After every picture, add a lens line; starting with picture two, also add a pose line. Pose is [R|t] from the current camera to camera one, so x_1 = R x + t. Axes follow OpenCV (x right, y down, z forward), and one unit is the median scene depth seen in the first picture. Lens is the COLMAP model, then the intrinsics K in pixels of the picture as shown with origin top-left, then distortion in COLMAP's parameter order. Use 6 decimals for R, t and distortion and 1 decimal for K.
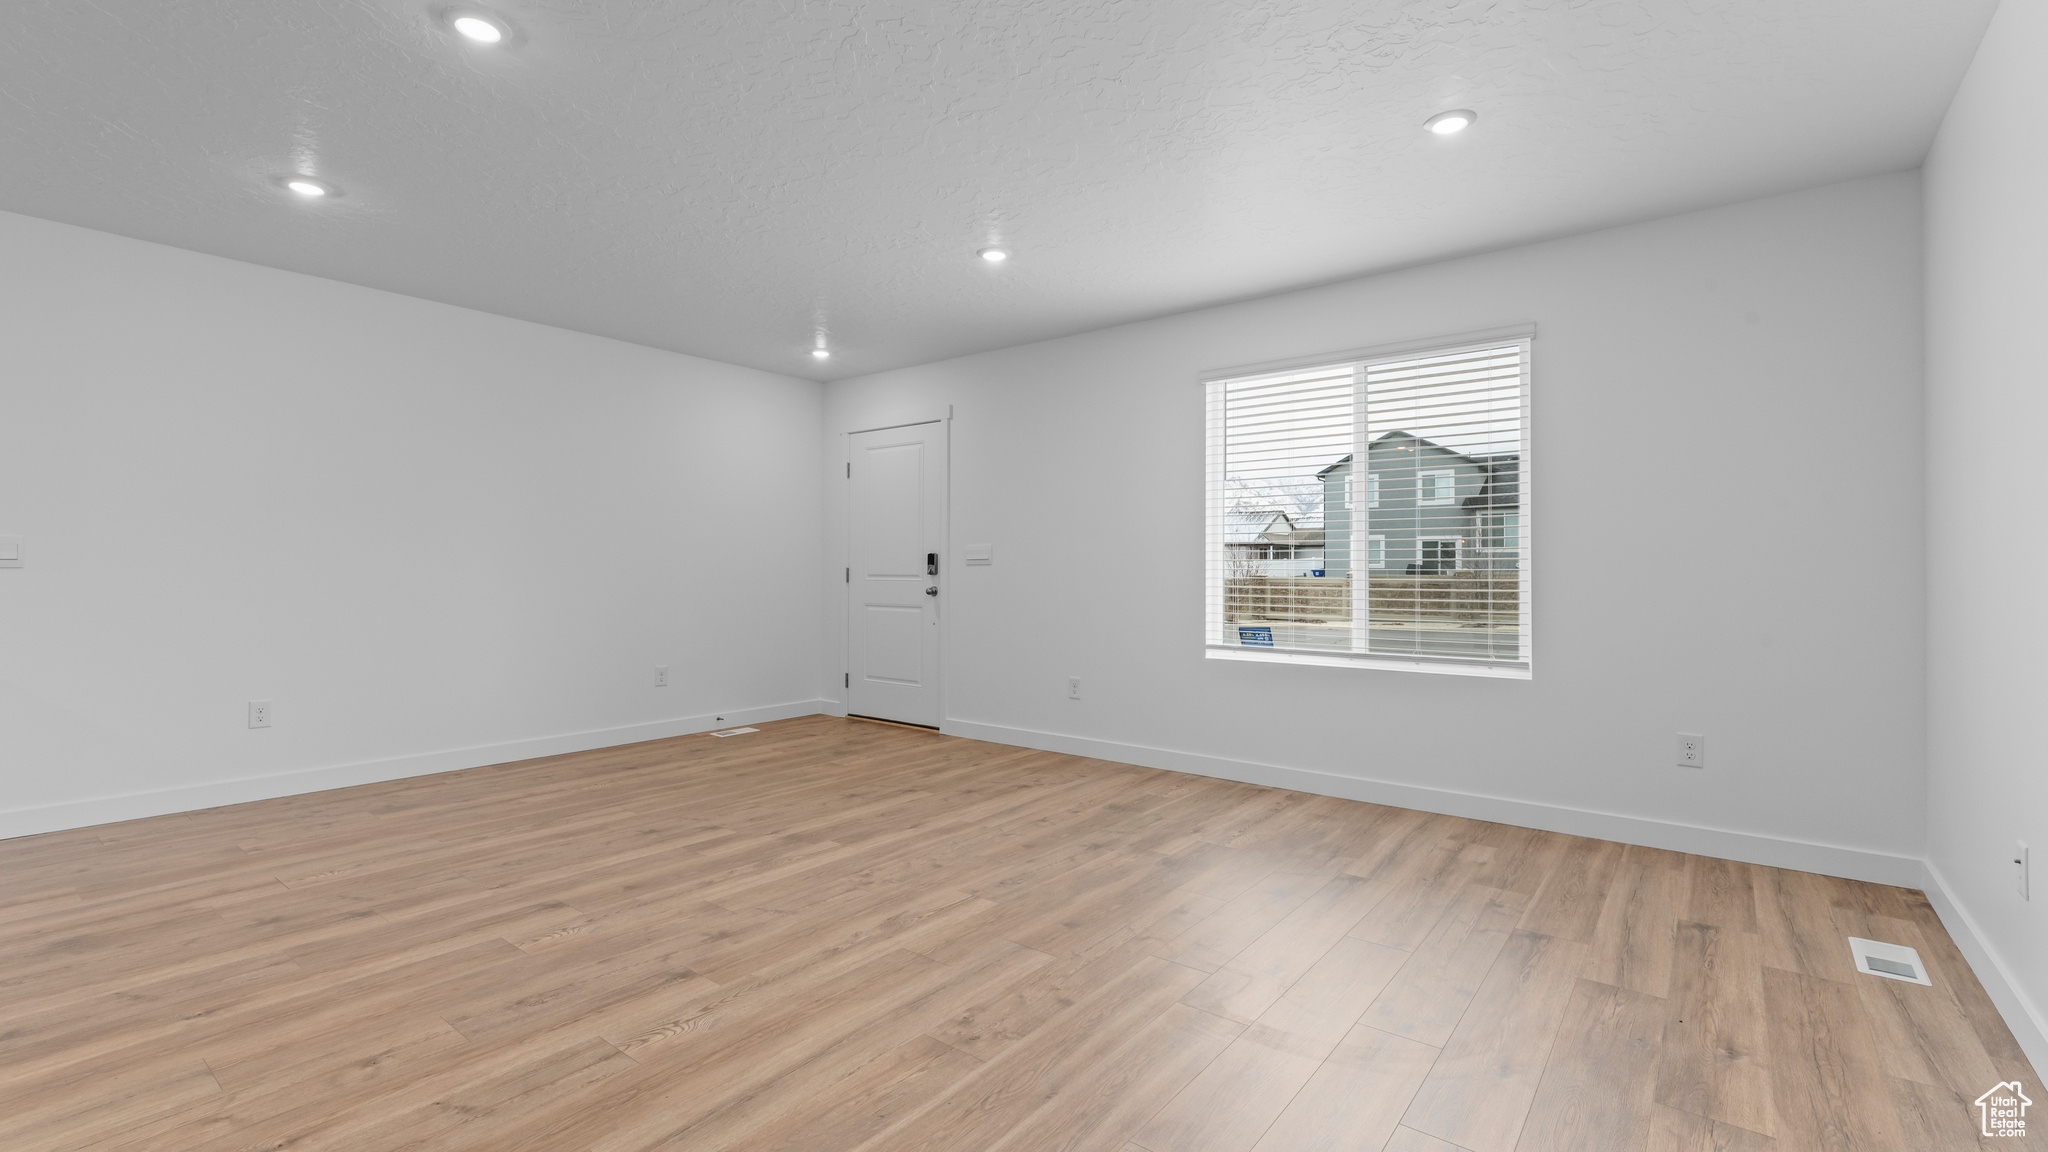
lens RADIAL K [[887.0, 0, 1024.0], [0, 887.0, 576.0], [0, 0, 1]] dist [0.000177, -0.000040]
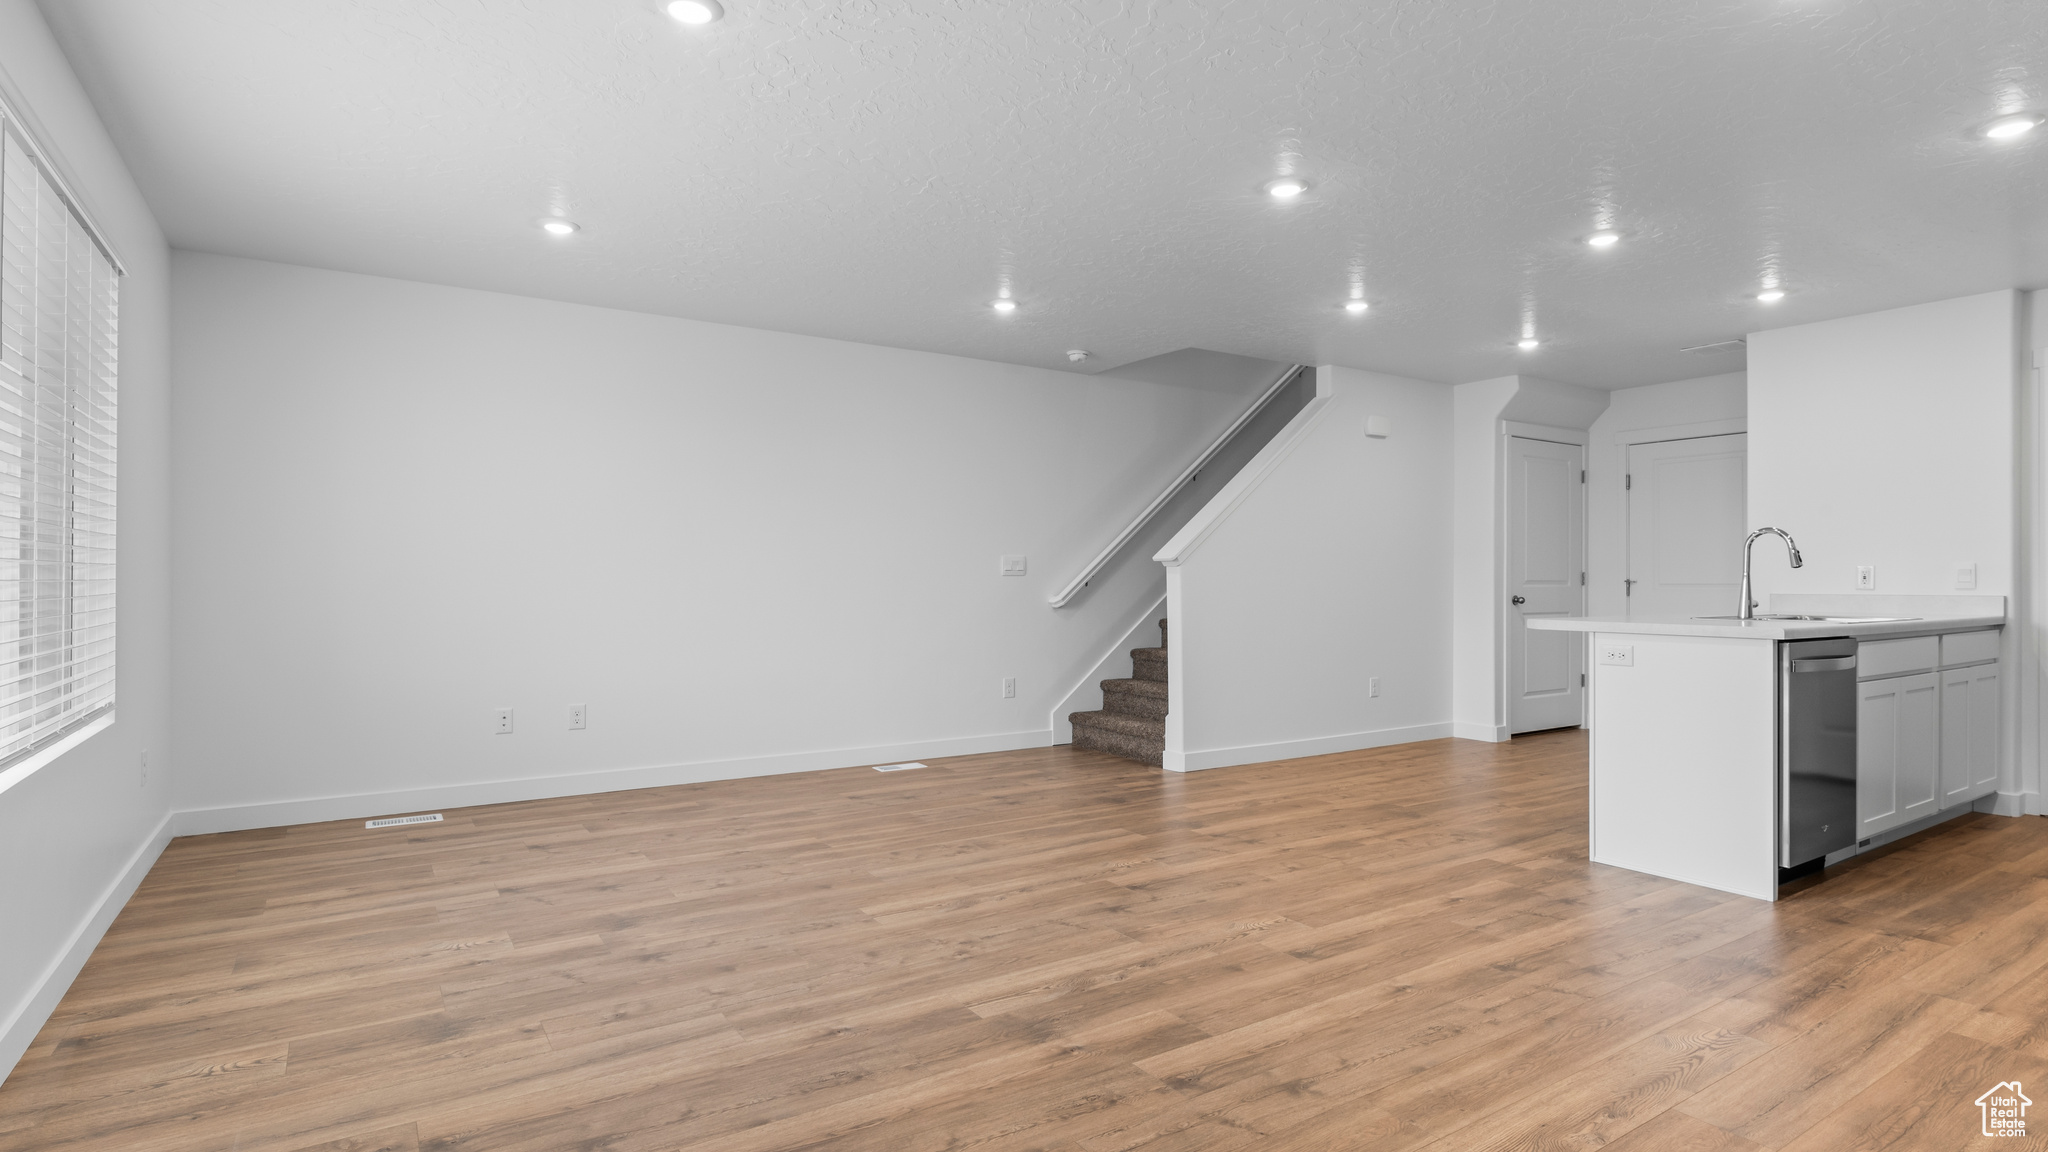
lens RADIAL K [[1020.6, 0, 1024.0], [0, 1020.6, 576.0], [0, 0, 1]] dist [0.003337, 0.000549]
pose [[-0.948137, -0.005667, 0.317813, -0.575903], [-0.005014, 0.999983, 0.002871, -0.020424], [-0.317824, 0.001129, -0.948149, 2.033441]]
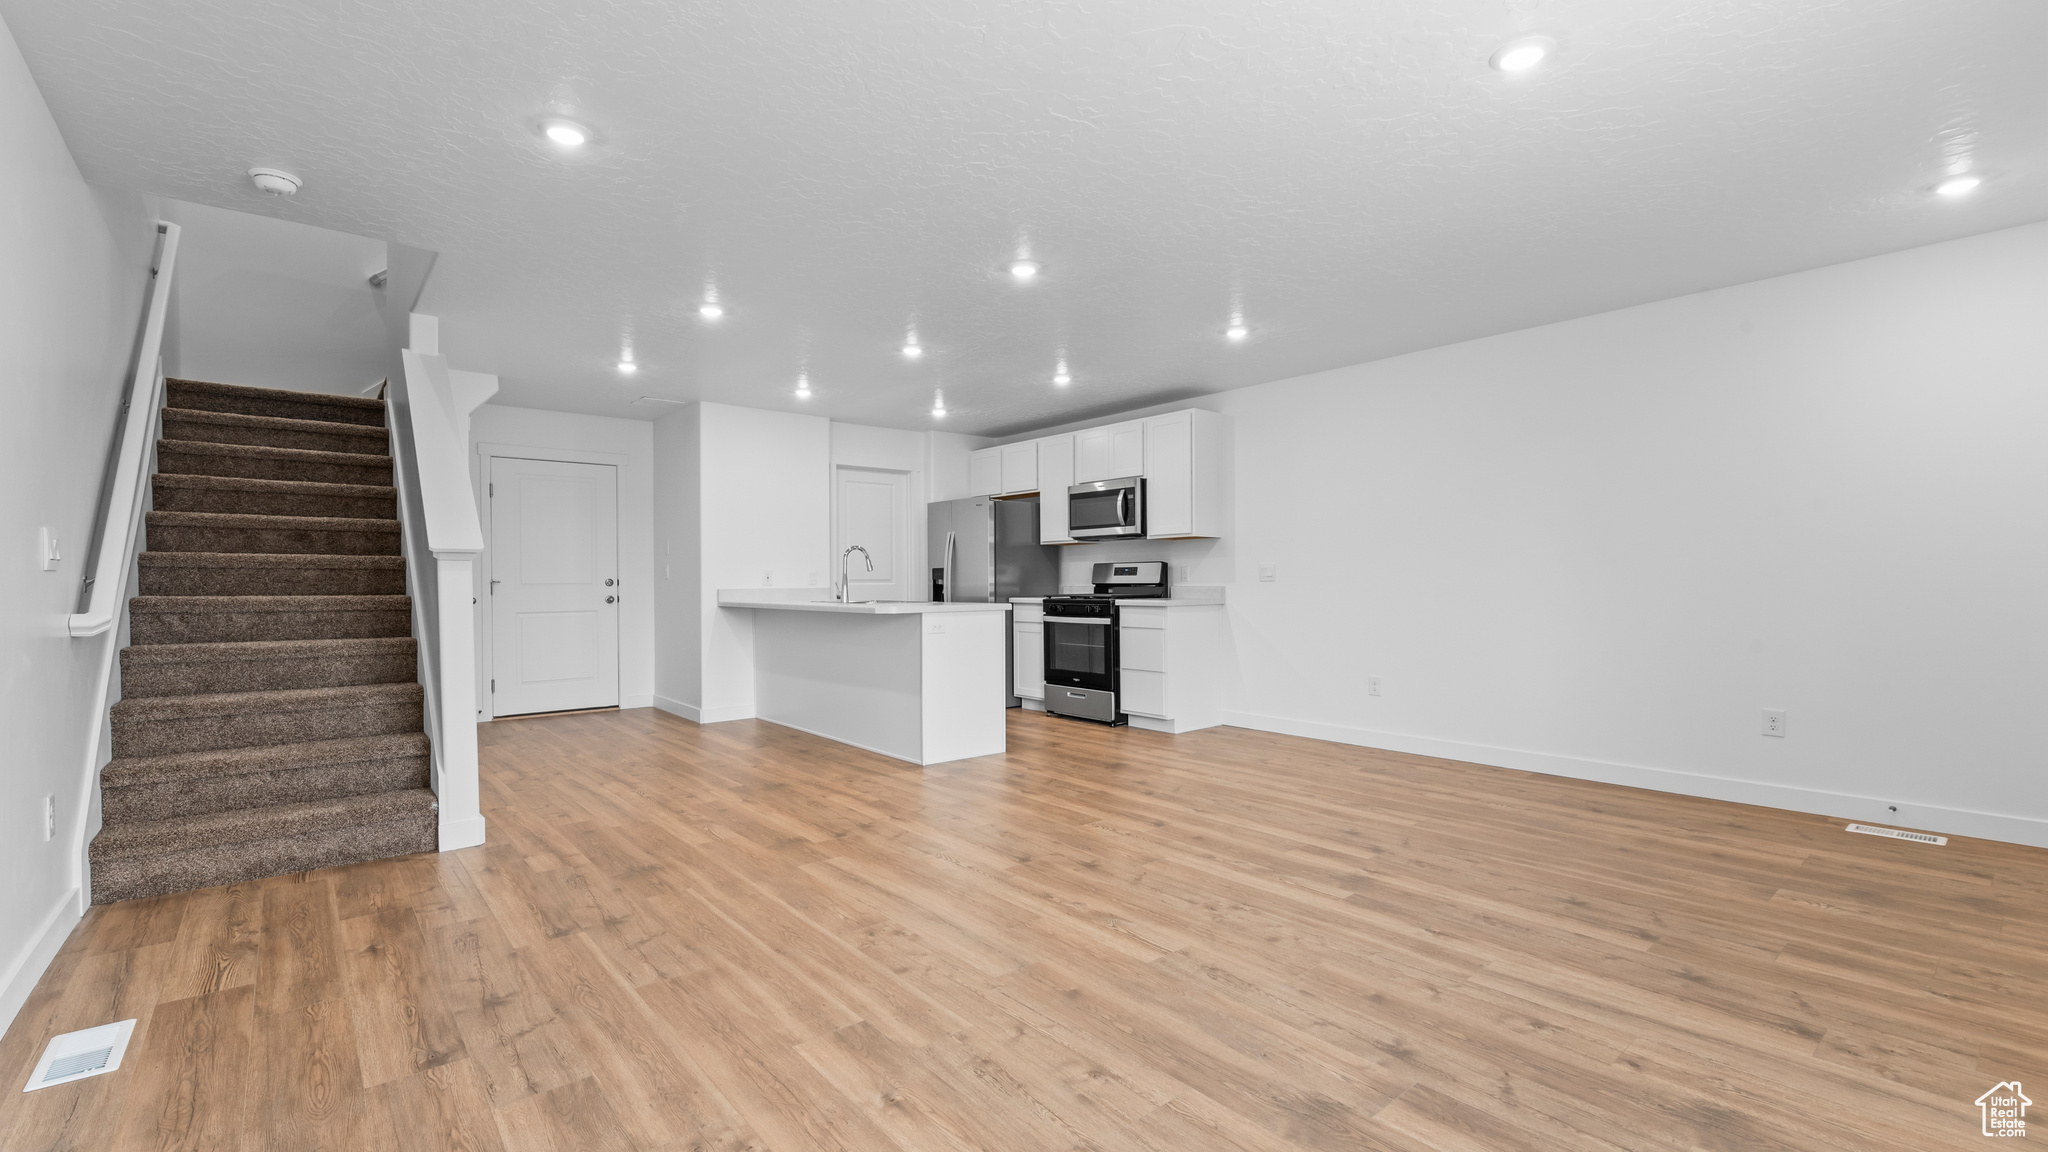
lens RADIAL K [[875.0, 0, 1024.0], [0, 875.0, 576.0], [0, 0, 1]] dist [-0.002460, -0.000468]
pose [[-0.207266, -0.011621, -0.978216, 0.826268], [-0.001946, 0.999932, -0.011466, 0.001011], [0.978283, -0.000473, -0.207275, 1.046400]]
